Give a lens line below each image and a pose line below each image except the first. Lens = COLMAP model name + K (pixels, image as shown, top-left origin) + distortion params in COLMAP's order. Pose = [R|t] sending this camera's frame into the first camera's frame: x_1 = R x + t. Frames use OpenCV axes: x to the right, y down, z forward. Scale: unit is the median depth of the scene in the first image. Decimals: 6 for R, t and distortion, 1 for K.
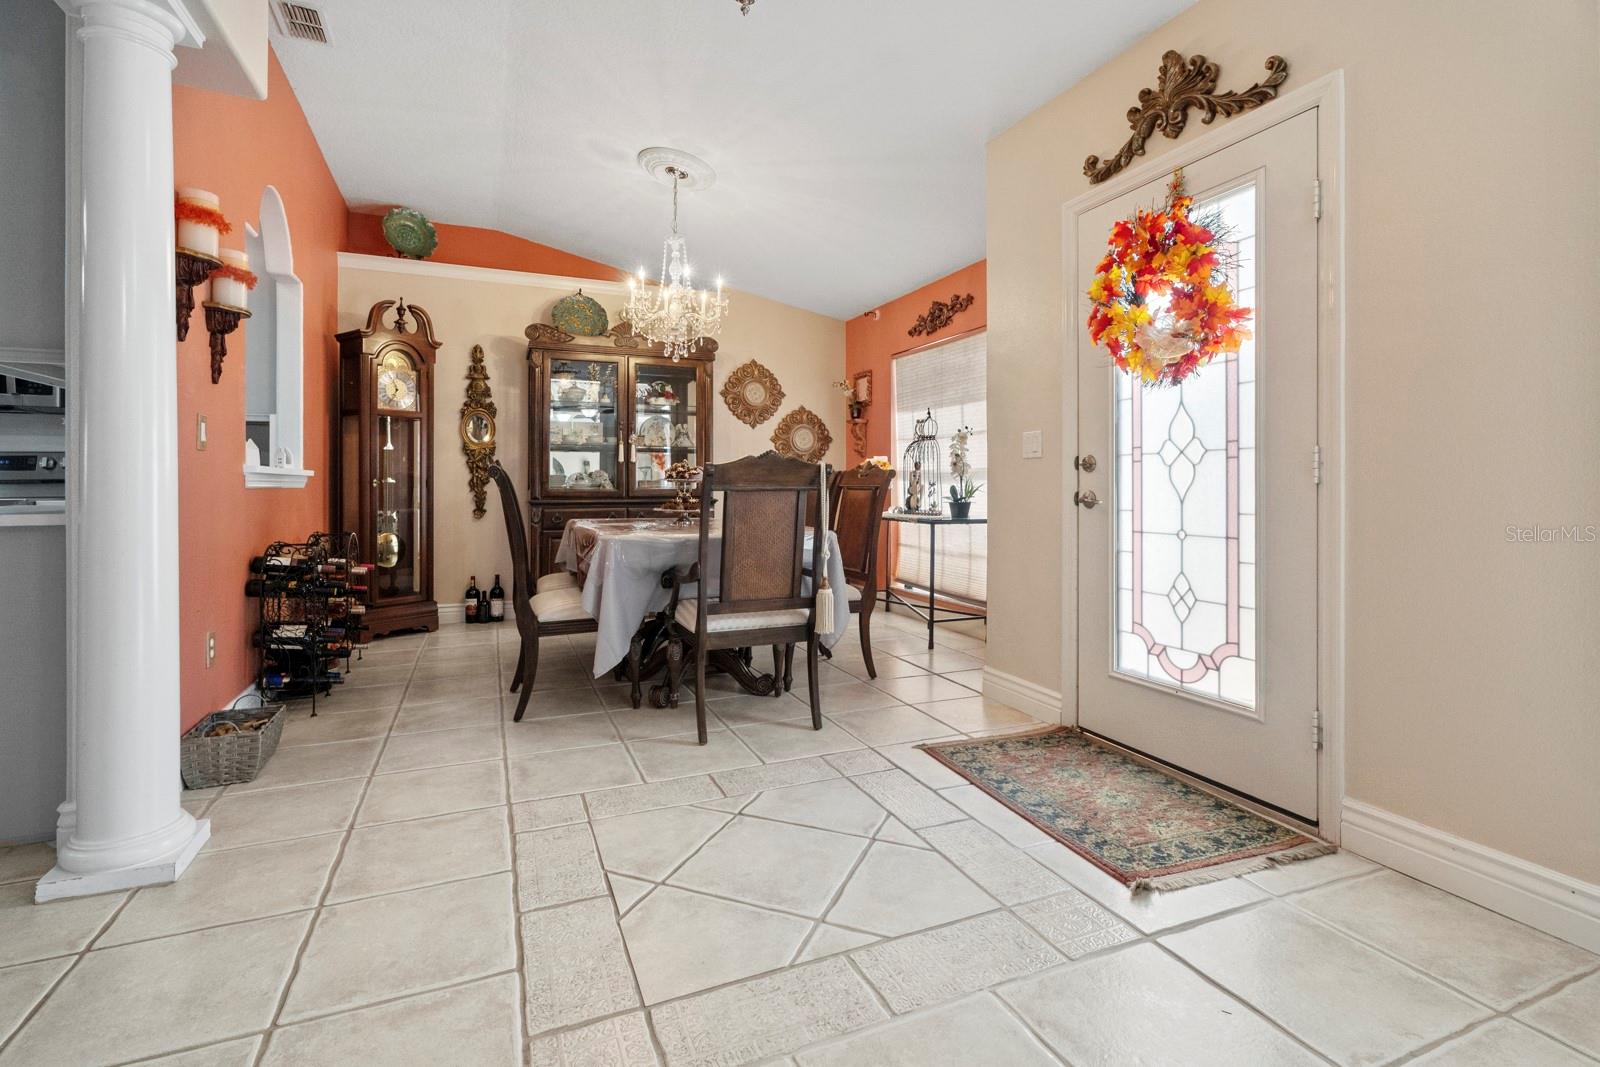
lens RADIAL K [[749.2, 0, 783.7], [0, 749.2, 485.1], [0, 0, 1]] dist [-0.001132, -0.001526]
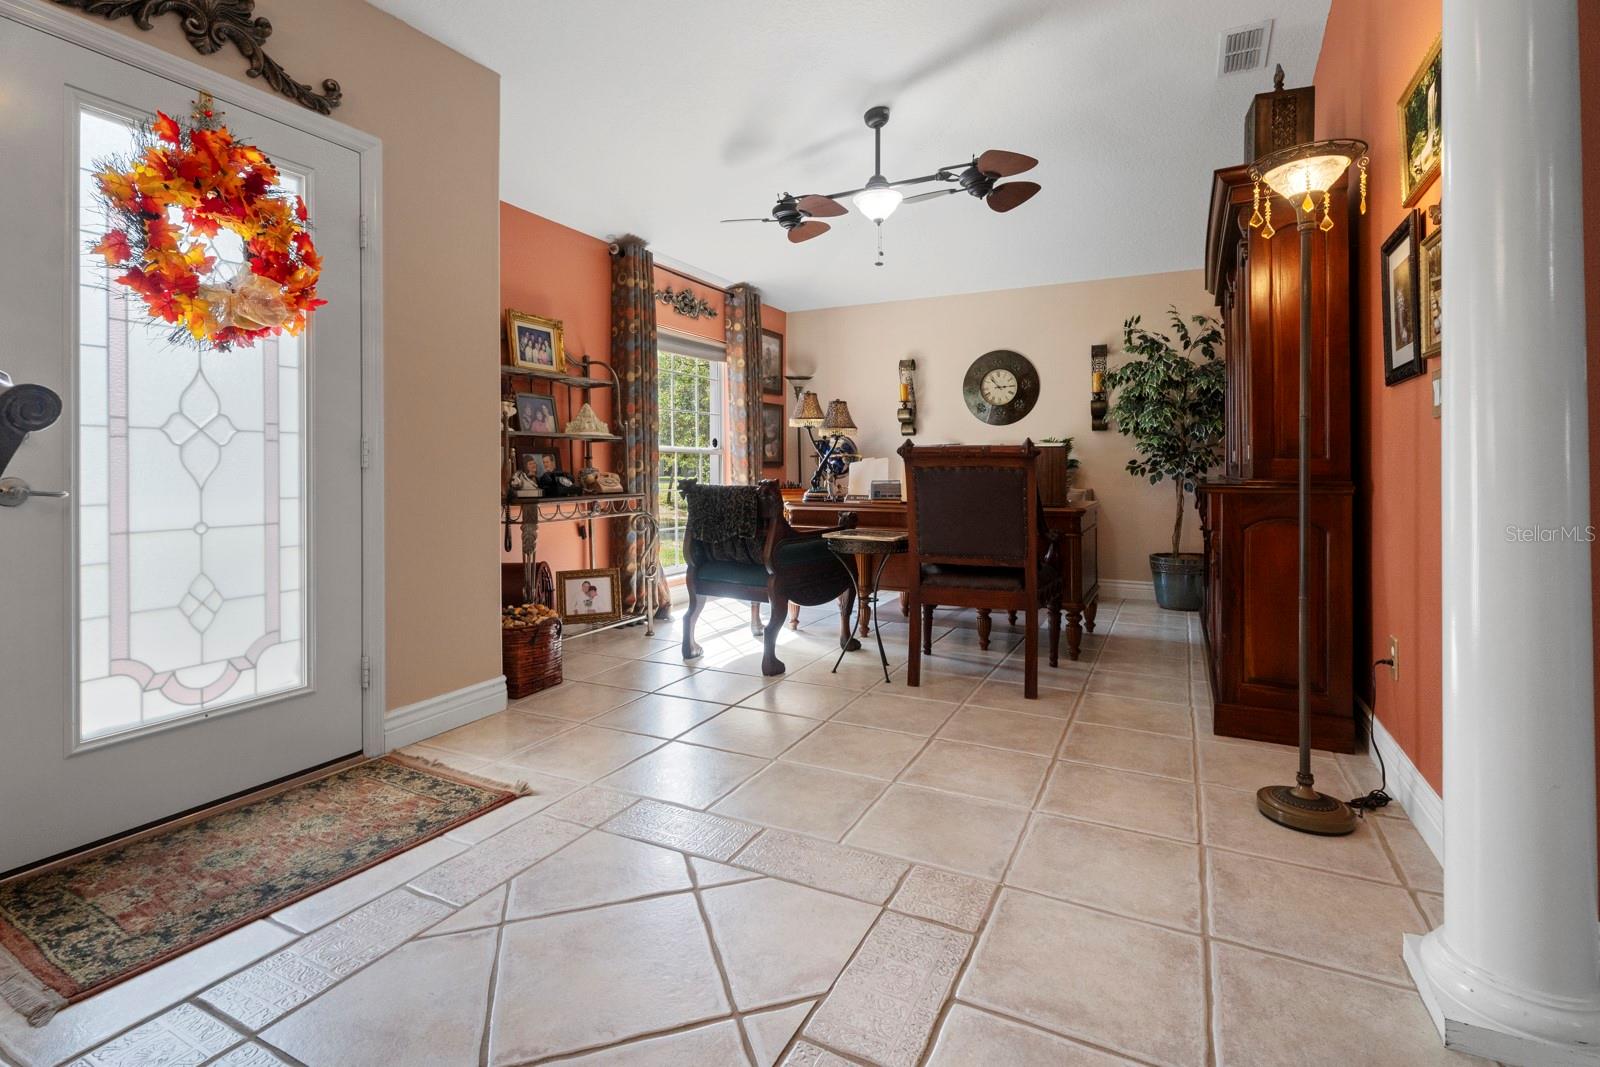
lens RADIAL K [[749.2, 0, 824.4], [0, 749.2, 469.2], [0, 0, 1]] dist [-0.001132, -0.001526]
pose [[-0.682193, 0.002487, 0.731168, -0.560407], [0.001328, 0.999997, -0.002161, 0.002582], [-0.731171, -0.000503, -0.682194, 1.062436]]
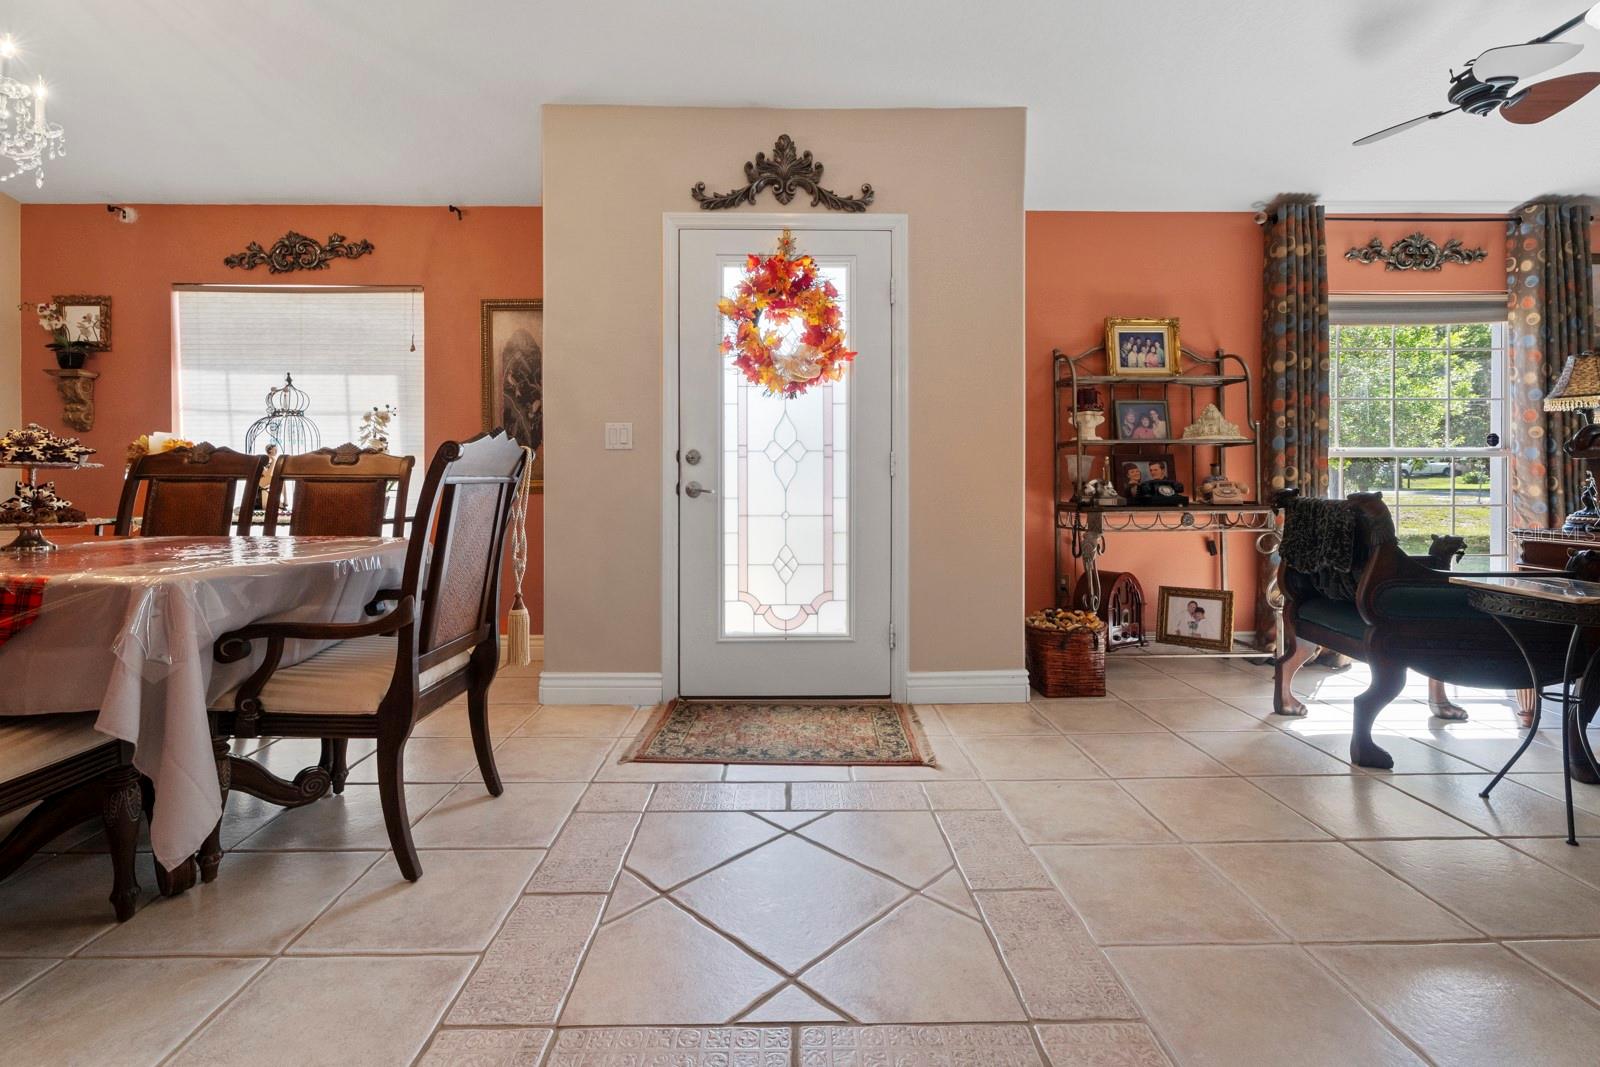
lens RADIAL K [[749.2, 0, 797.2], [0, 749.2, 483.1], [0, 0, 1]] dist [-0.001132, -0.001526]
pose [[0.347936, -0.004763, 0.937506, -0.668249], [-0.002492, 0.999979, 0.006005, 0.002654], [-0.937515, -0.004425, 0.347917, 0.534710]]
